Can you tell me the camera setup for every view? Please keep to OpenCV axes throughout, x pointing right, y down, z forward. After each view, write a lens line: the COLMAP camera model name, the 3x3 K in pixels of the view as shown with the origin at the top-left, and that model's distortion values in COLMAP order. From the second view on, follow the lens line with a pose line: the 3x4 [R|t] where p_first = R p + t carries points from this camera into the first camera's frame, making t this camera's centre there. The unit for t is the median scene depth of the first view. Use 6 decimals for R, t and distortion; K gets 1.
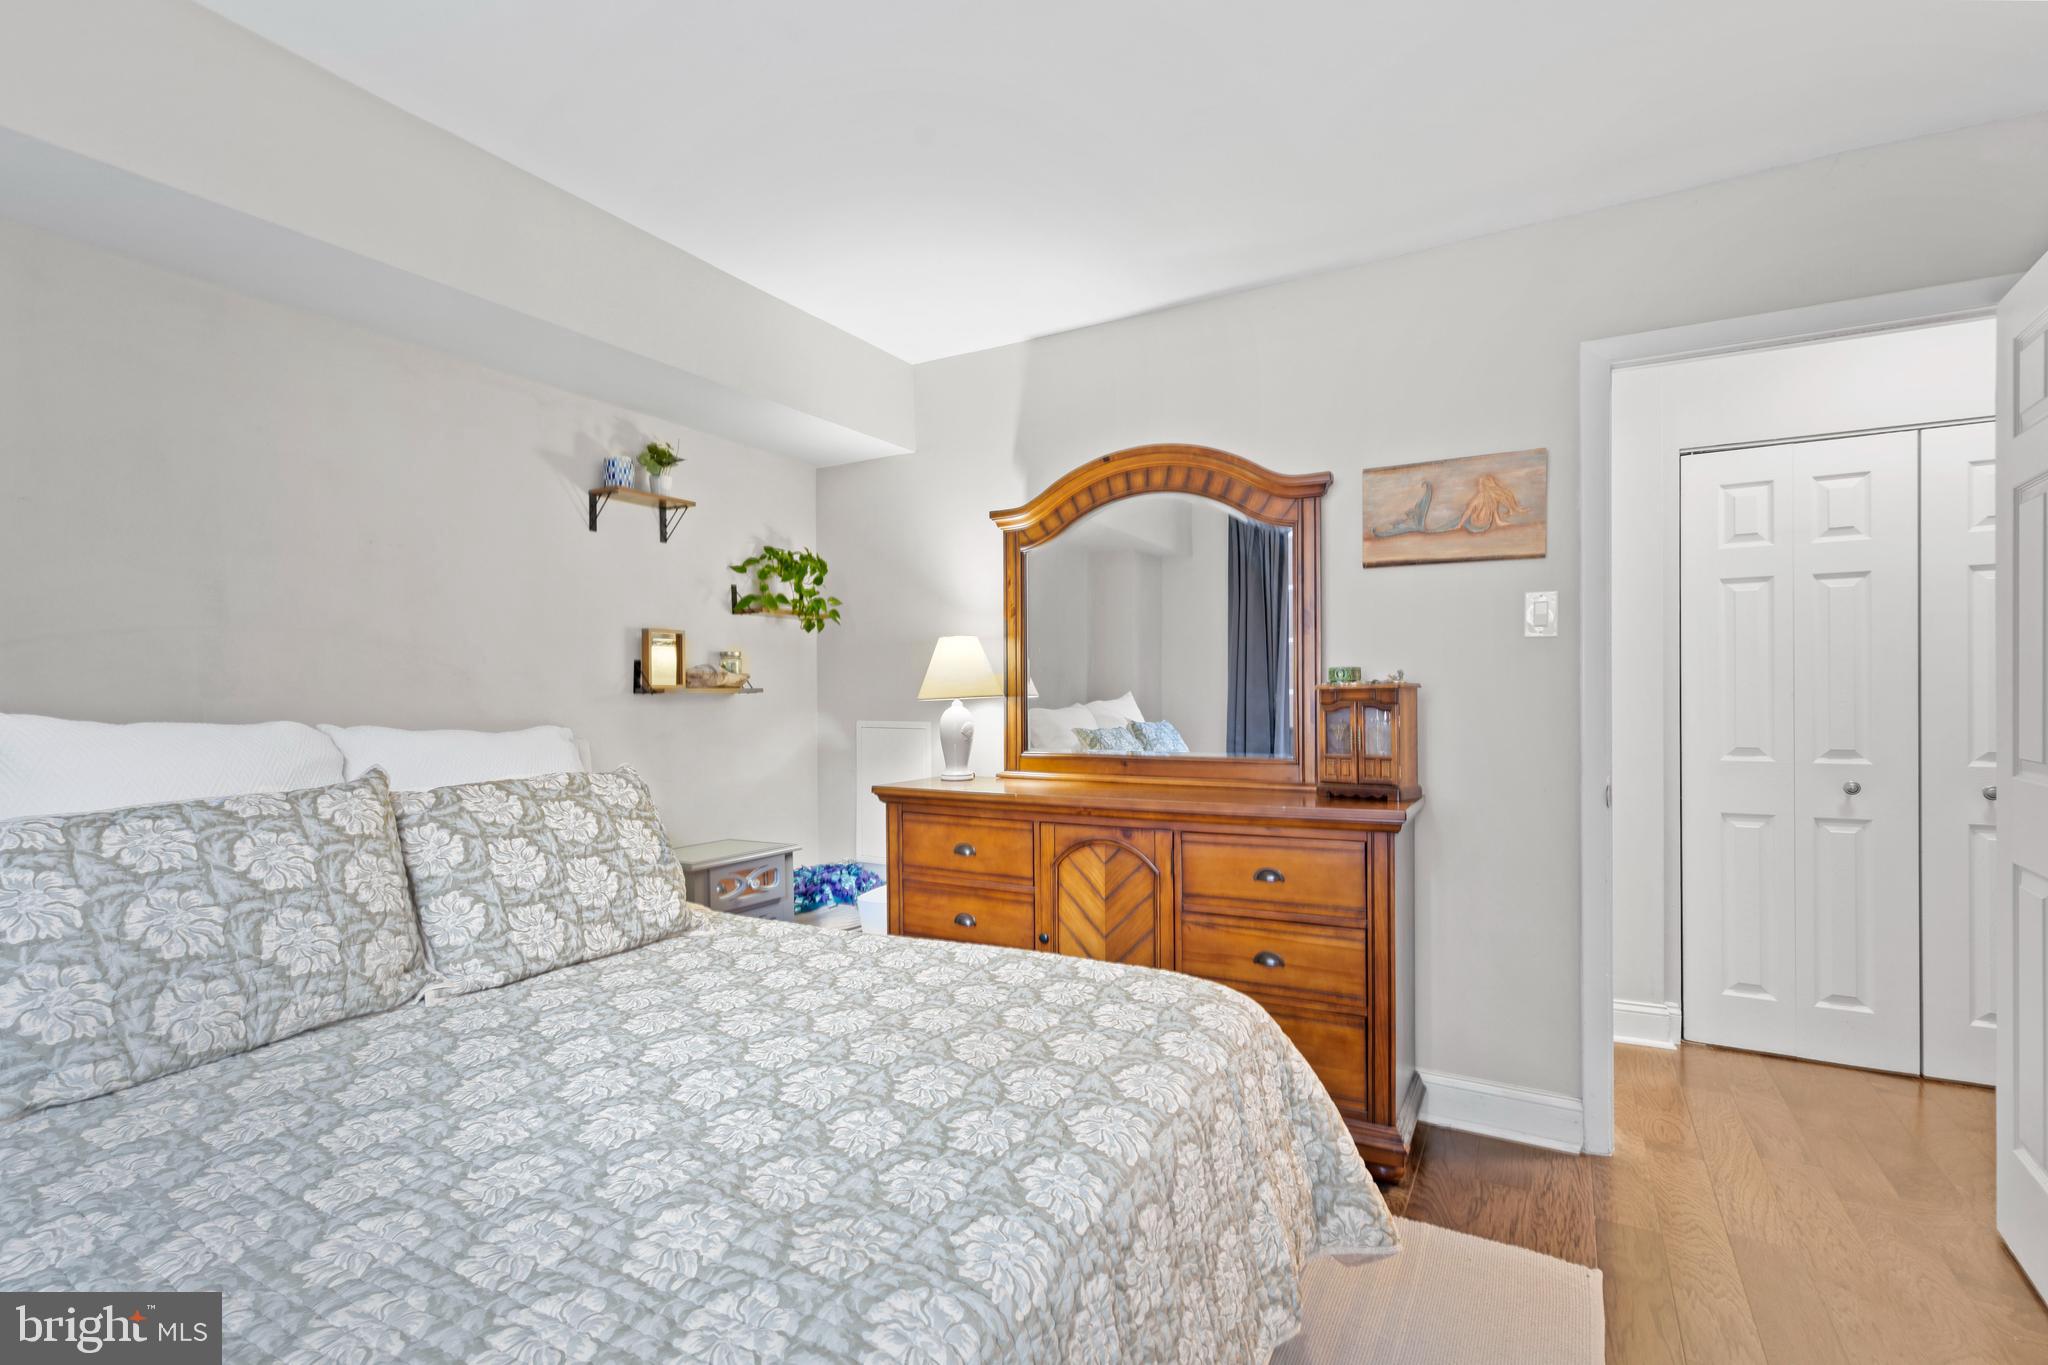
lens RADIAL K [[942.9, 0, 1031.2], [0, 942.9, 691.8], [0, 0, 1]] dist [-0.005590, 0.003811]
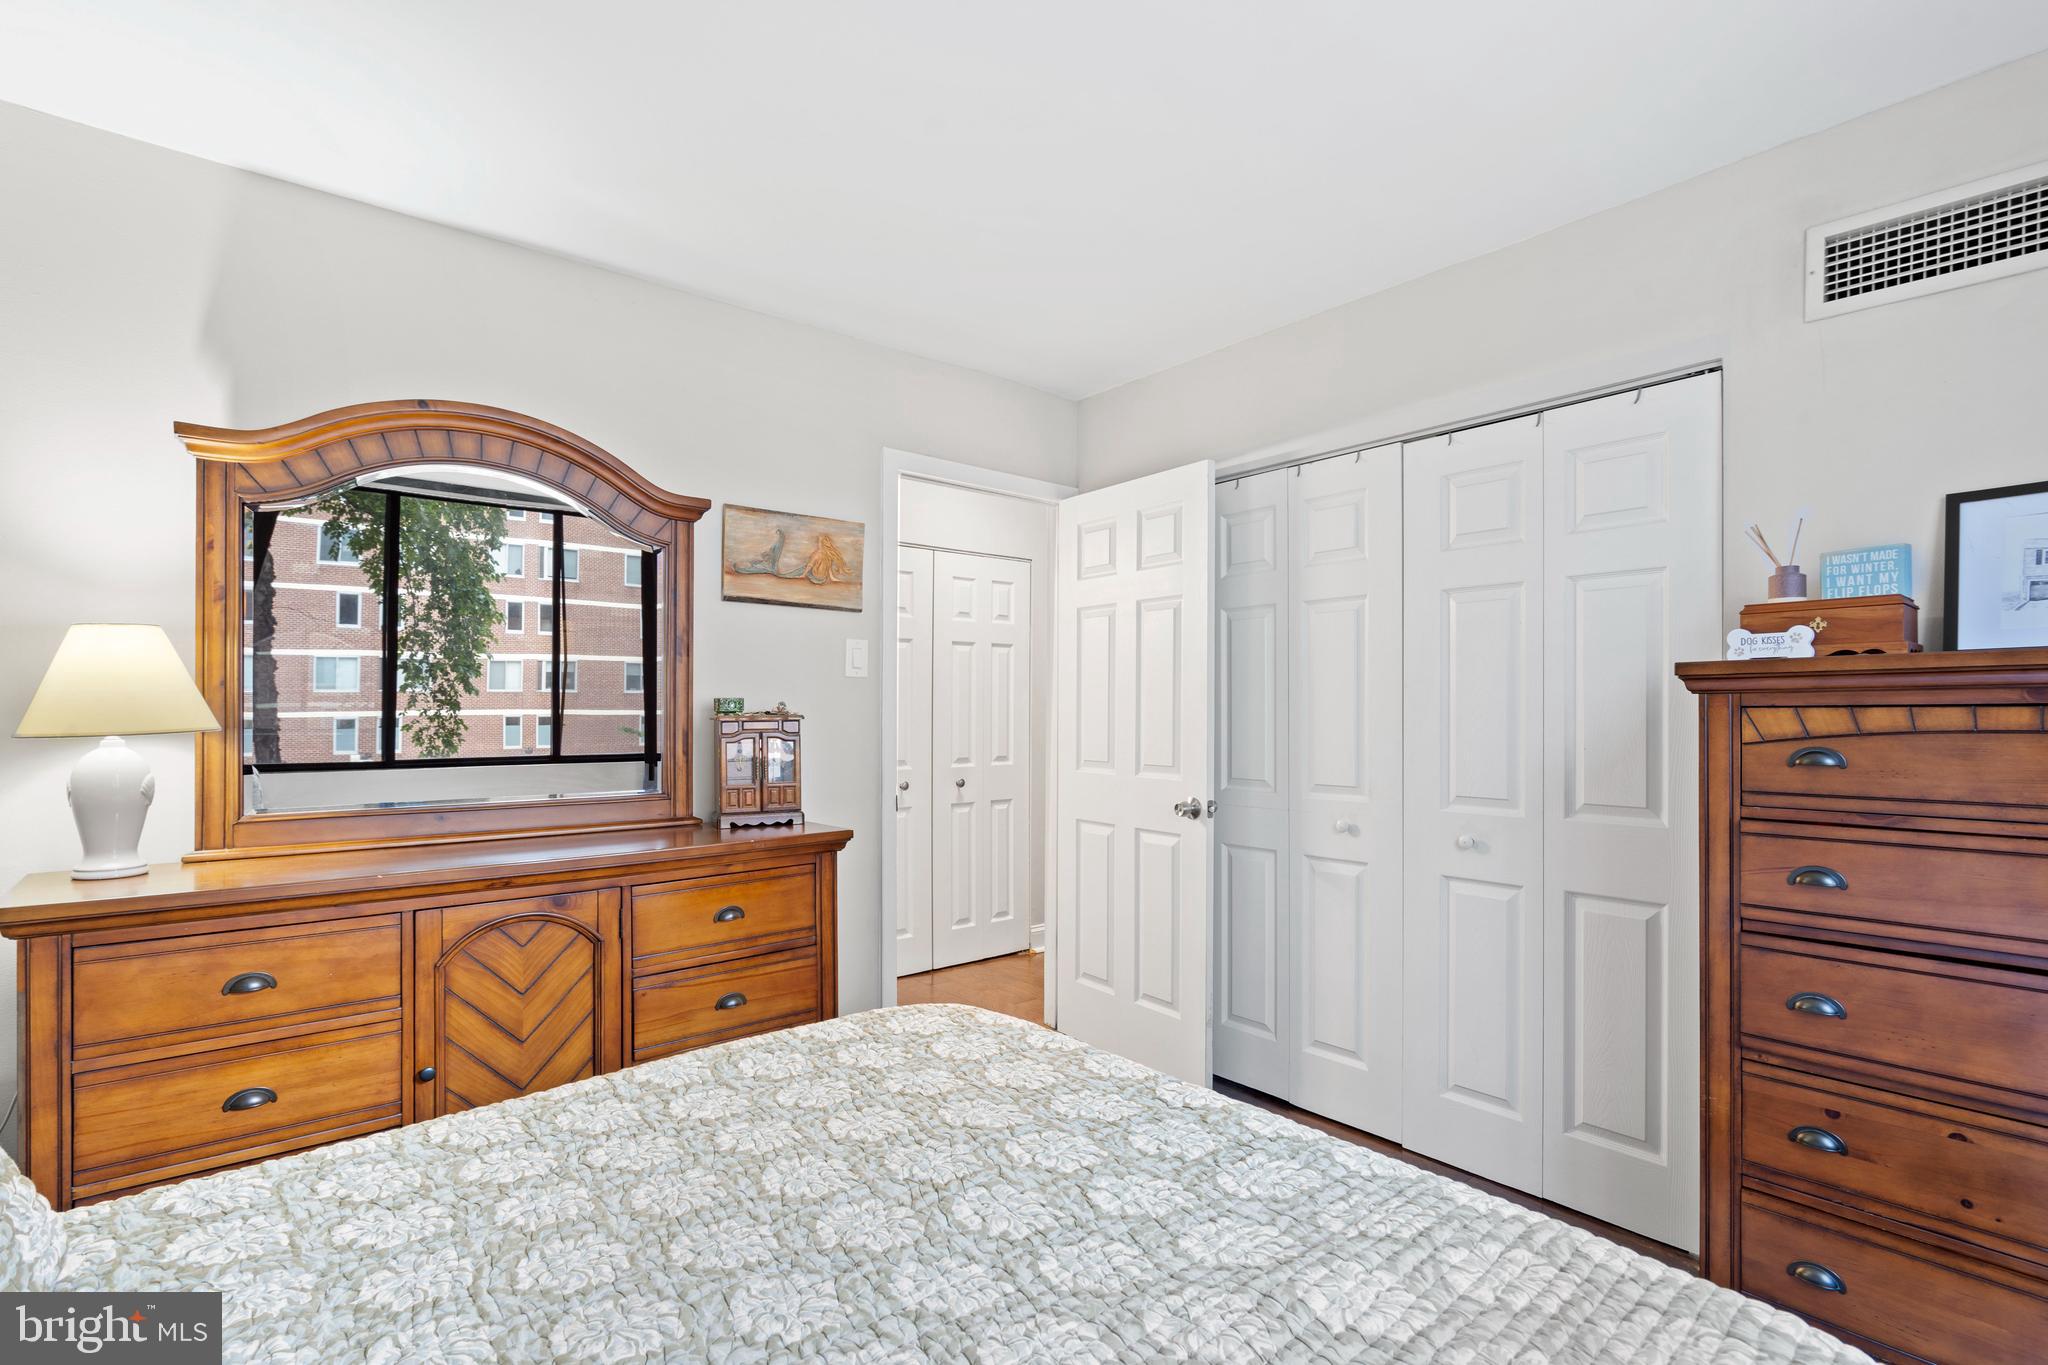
lens RADIAL K [[942.9, 0, 1023.6], [0, 942.9, 704.7], [0, 0, 1]] dist [-0.005590, 0.003811]
pose [[0.363284, 0.014286, 0.931569, -0.490542], [-0.004396, 0.999898, -0.013620, -0.006167], [-0.931668, 0.000853, 0.363310, 0.337880]]
